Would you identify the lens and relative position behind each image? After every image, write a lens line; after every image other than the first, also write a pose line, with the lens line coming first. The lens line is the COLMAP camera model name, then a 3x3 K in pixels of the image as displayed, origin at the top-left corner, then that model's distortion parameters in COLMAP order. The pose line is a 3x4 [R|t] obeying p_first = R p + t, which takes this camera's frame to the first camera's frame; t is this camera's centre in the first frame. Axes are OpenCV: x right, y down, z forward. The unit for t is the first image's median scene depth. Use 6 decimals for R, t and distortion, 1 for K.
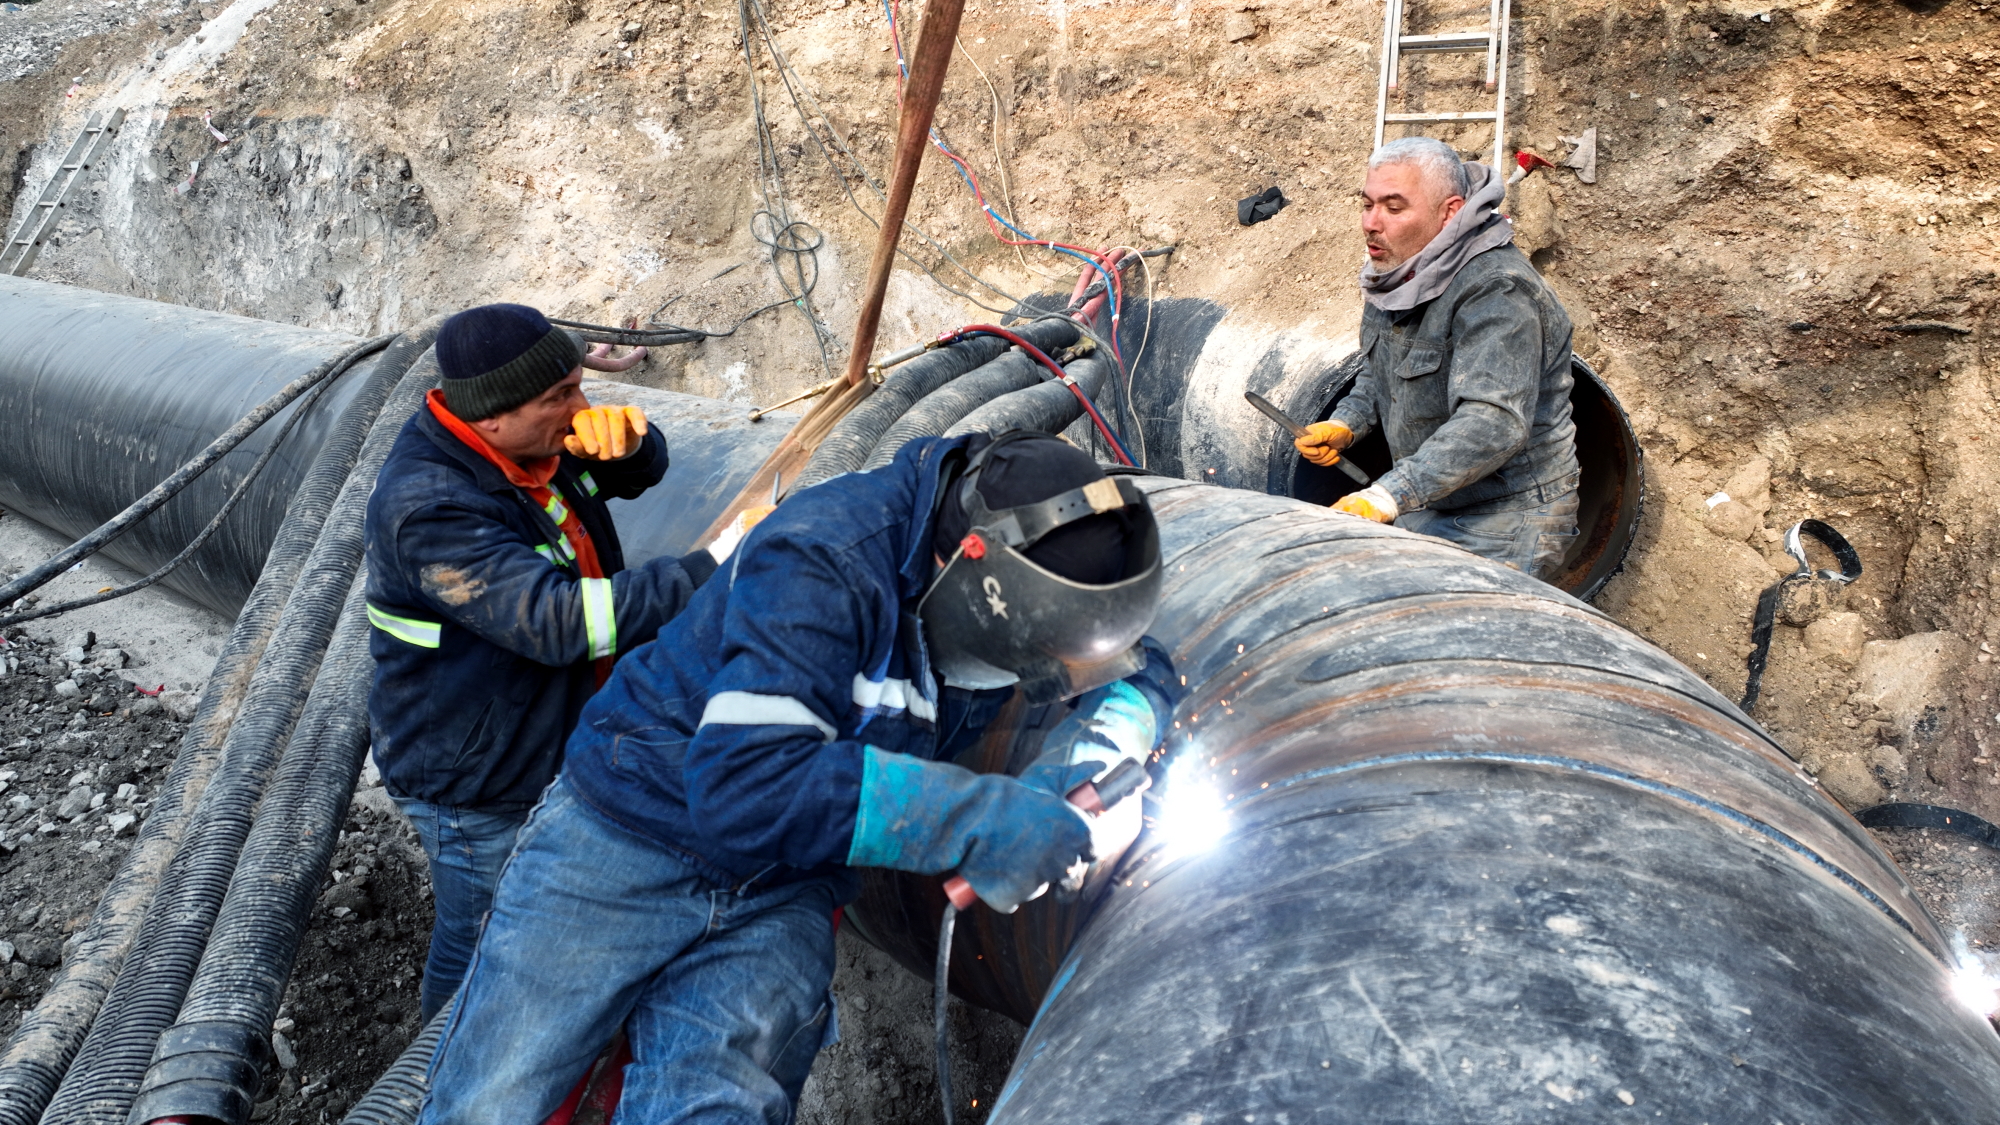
lens RADIAL K [[1401.8, 0, 1000.0], [0, 1401.8, 562.5], [0, 0, 1]] dist [0.000238, 0.019565]
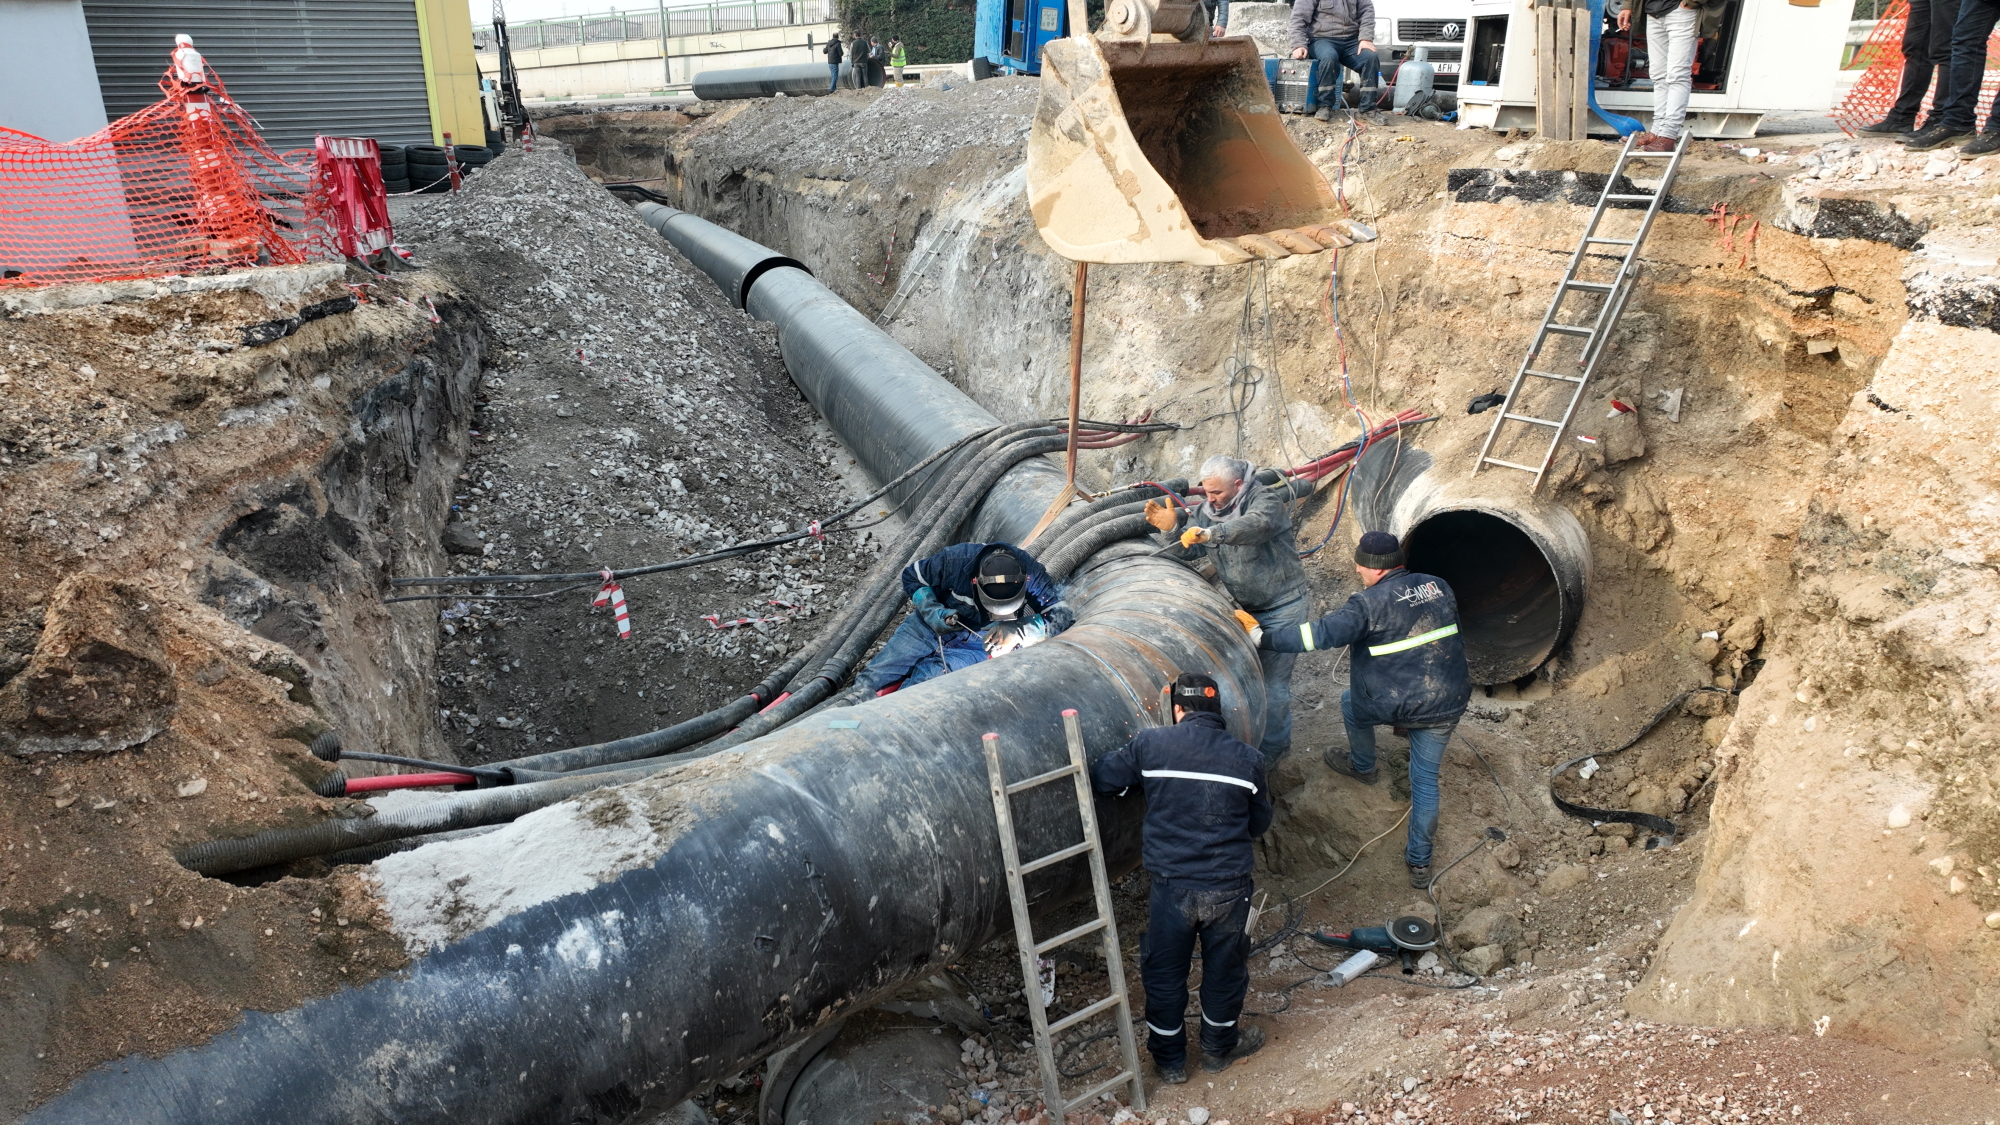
lens RADIAL K [[1401.8, 0, 1000.0], [0, 1401.8, 562.5], [0, 0, 1]] dist [0.000238, 0.019565]
pose [[0.843050, 0.190028, -0.503147, 0.494637], [-0.174647, 0.981531, 0.078073, -0.086752], [0.508690, 0.022054, 0.860667, -0.605184]]
